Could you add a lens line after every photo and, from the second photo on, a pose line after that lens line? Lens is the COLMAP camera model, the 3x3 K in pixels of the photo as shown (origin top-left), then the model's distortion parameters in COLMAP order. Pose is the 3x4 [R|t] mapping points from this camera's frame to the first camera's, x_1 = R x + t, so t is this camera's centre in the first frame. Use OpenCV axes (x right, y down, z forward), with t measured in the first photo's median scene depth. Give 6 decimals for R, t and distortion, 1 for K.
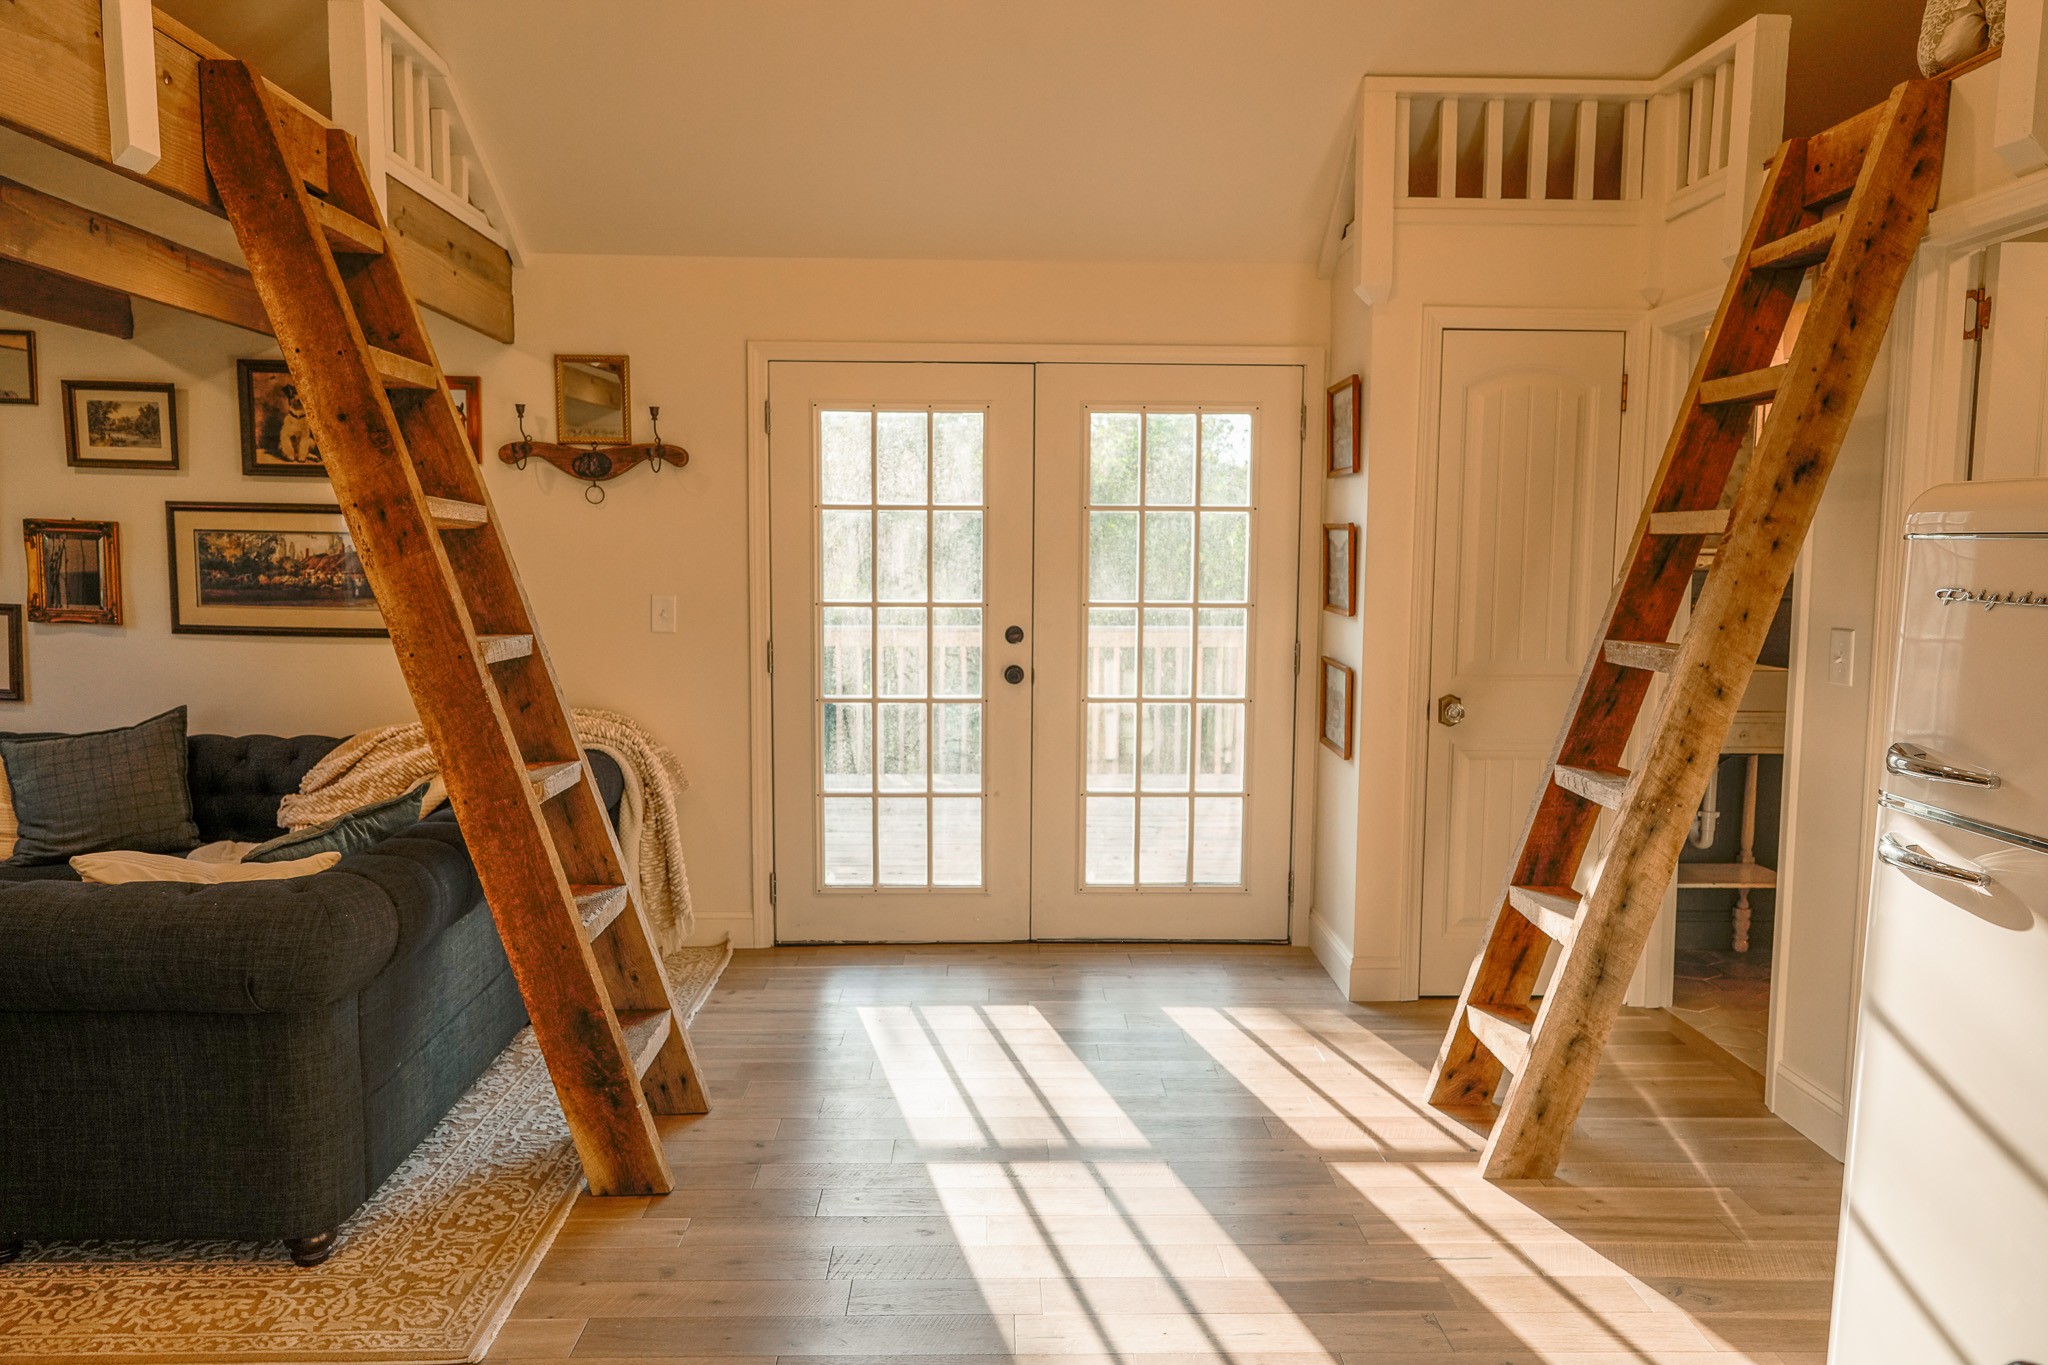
lens RADIAL K [[1356.9, 0, 1026.4], [0, 1356.9, 684.3], [0, 0, 1]] dist [0.004000, 0.000537]
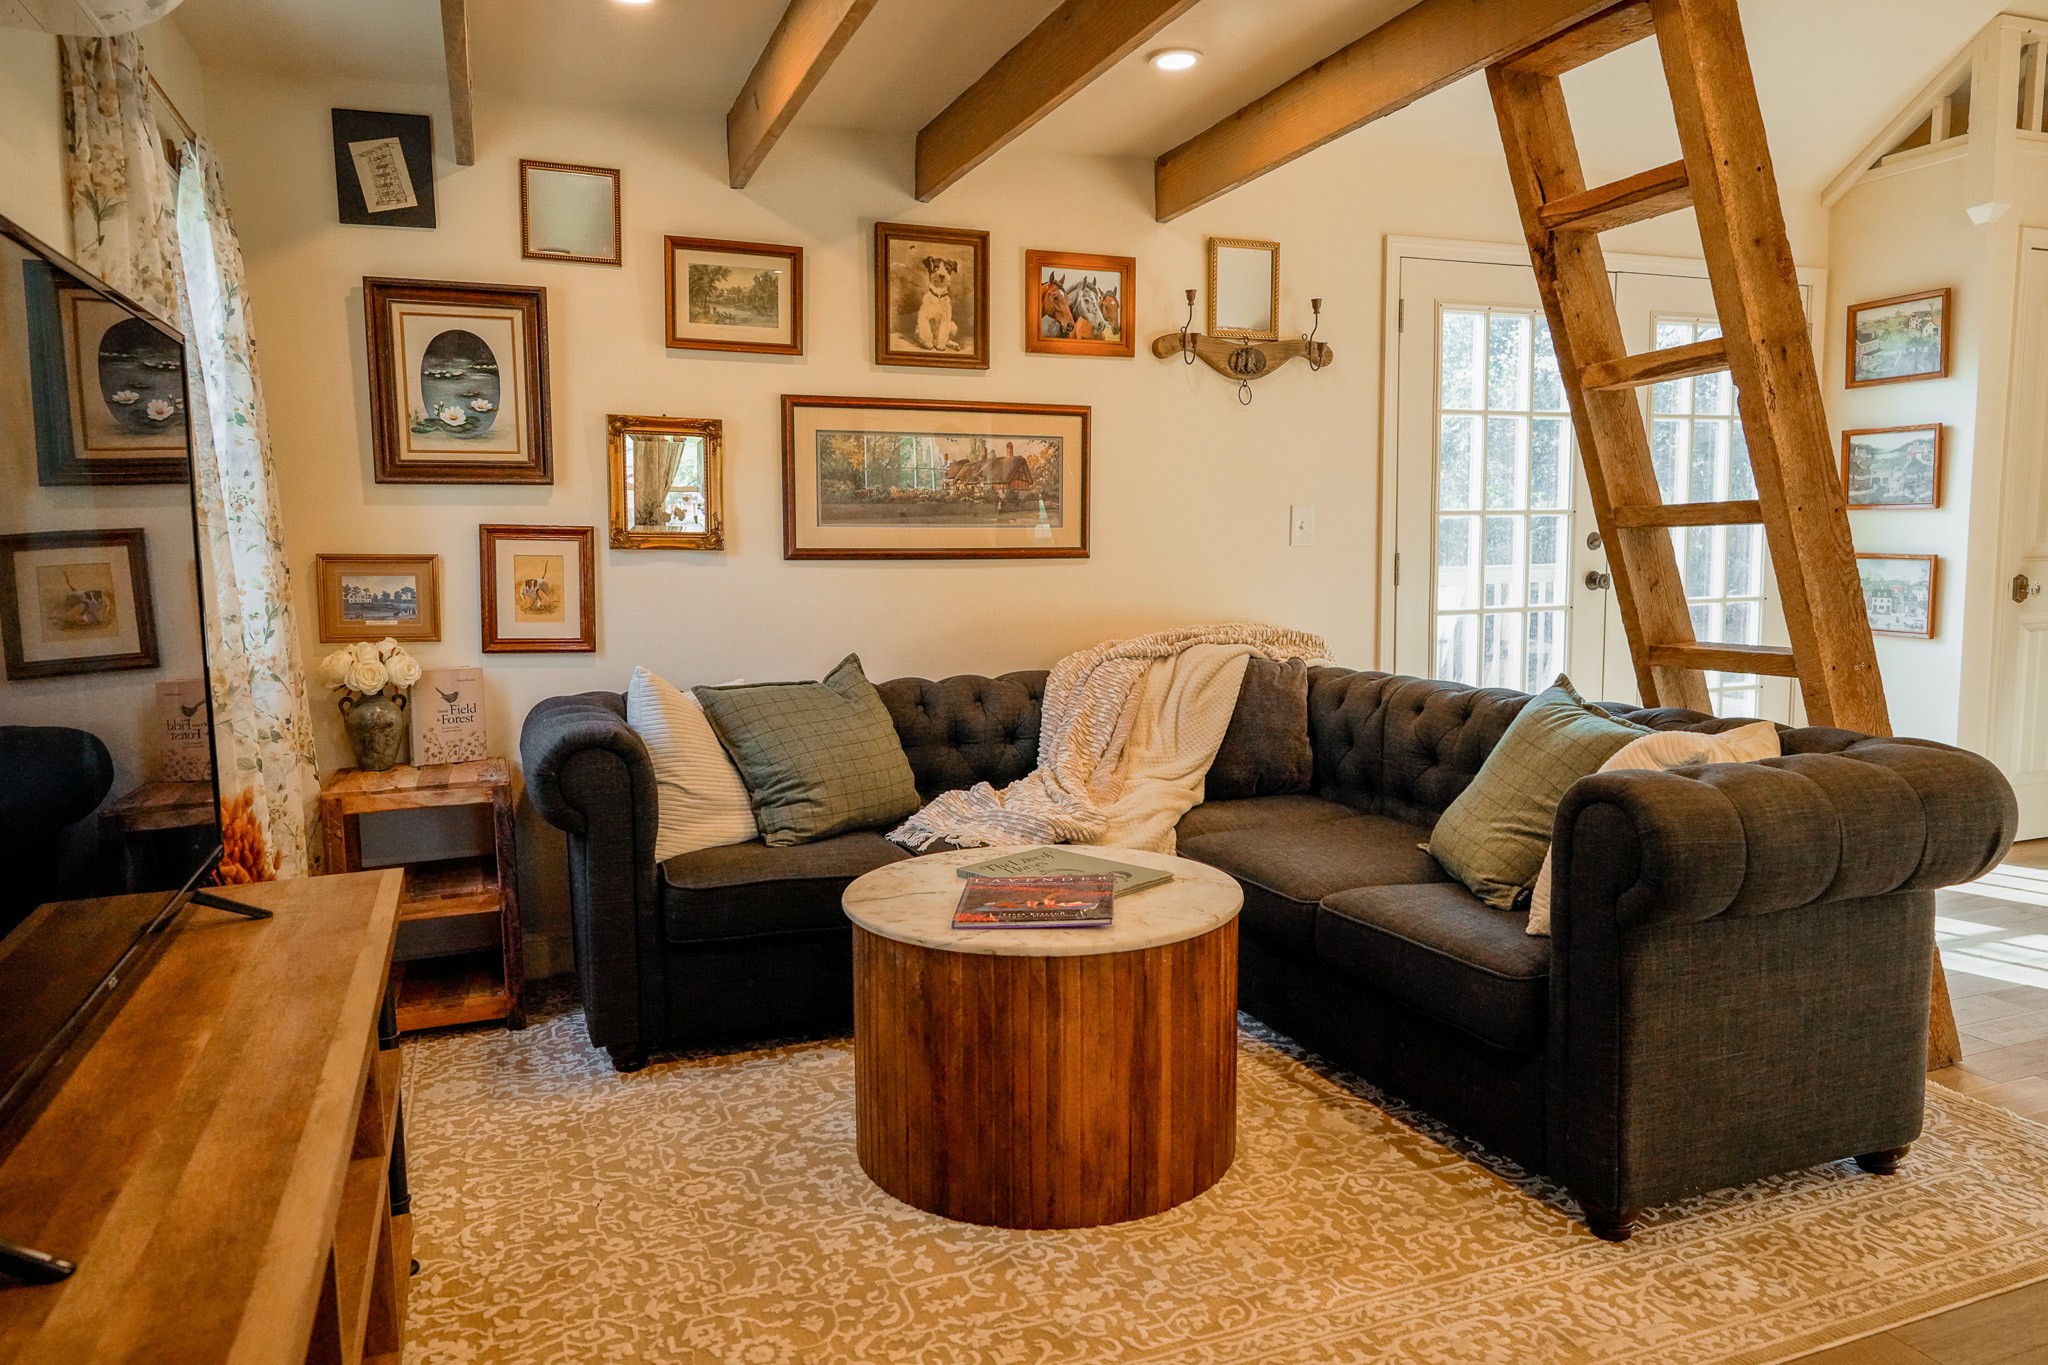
lens RADIAL K [[1356.9, 0, 1023.2], [0, 1356.9, 680.6], [0, 0, 1]] dist [0.004000, 0.000537]
pose [[0.940759, -0.055485, 0.334505, -0.780828], [0.055315, 0.998418, 0.010040, 0.034599], [-0.334533, 0.009058, 0.942341, 0.196150]]
